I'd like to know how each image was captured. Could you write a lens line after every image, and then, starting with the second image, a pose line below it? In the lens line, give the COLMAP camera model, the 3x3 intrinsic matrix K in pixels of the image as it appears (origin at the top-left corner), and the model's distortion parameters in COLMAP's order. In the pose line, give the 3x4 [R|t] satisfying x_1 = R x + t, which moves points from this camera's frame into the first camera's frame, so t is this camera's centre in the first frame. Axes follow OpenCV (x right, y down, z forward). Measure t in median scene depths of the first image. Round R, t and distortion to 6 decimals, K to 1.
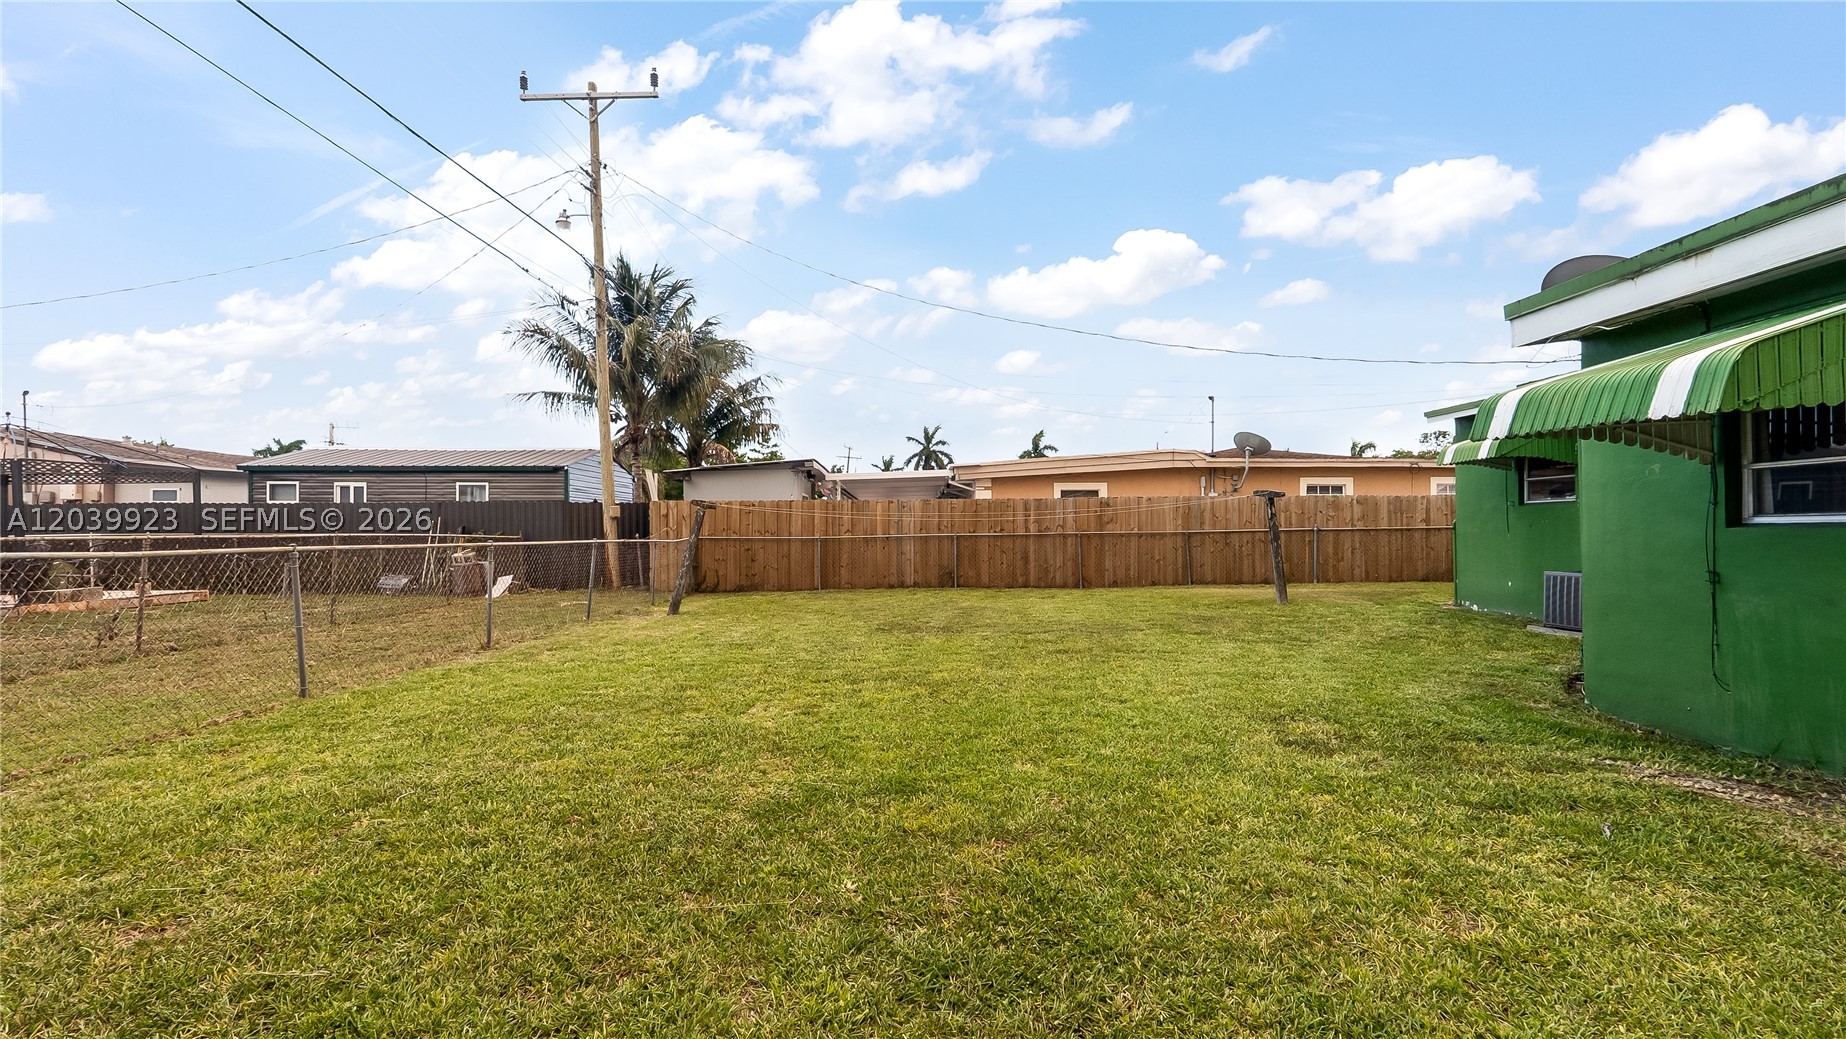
lens RADIAL K [[854.7, 0, 923.0], [0, 854.7, 519.5], [0, 0, 1]] dist [-0.003915, -0.000003]
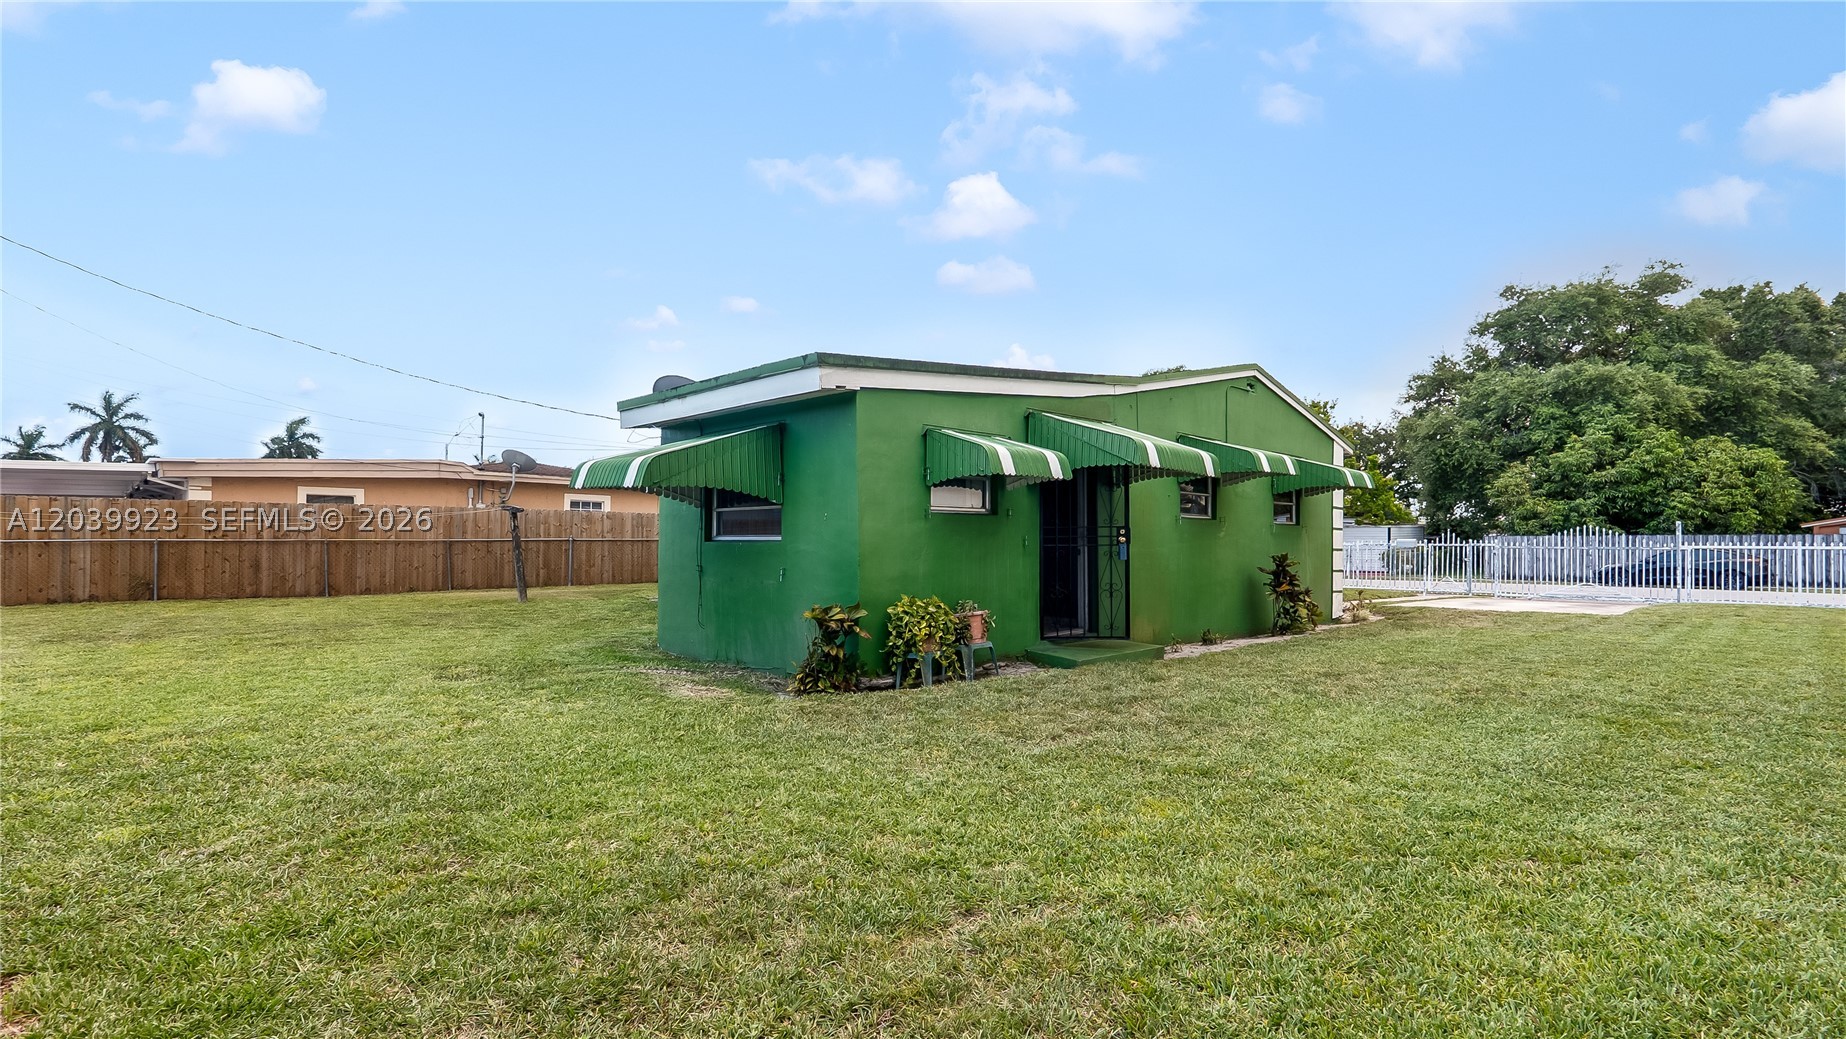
lens RADIAL K [[873.2, 0, 941.8], [0, 873.2, 533.8], [0, 0, 1]] dist [-0.004861, -0.000712]
pose [[0.716135, 0.018015, 0.697729, -0.007431], [-0.022250, 0.999748, -0.002976, -0.004026], [-0.697607, -0.013393, 0.716355, -0.202186]]
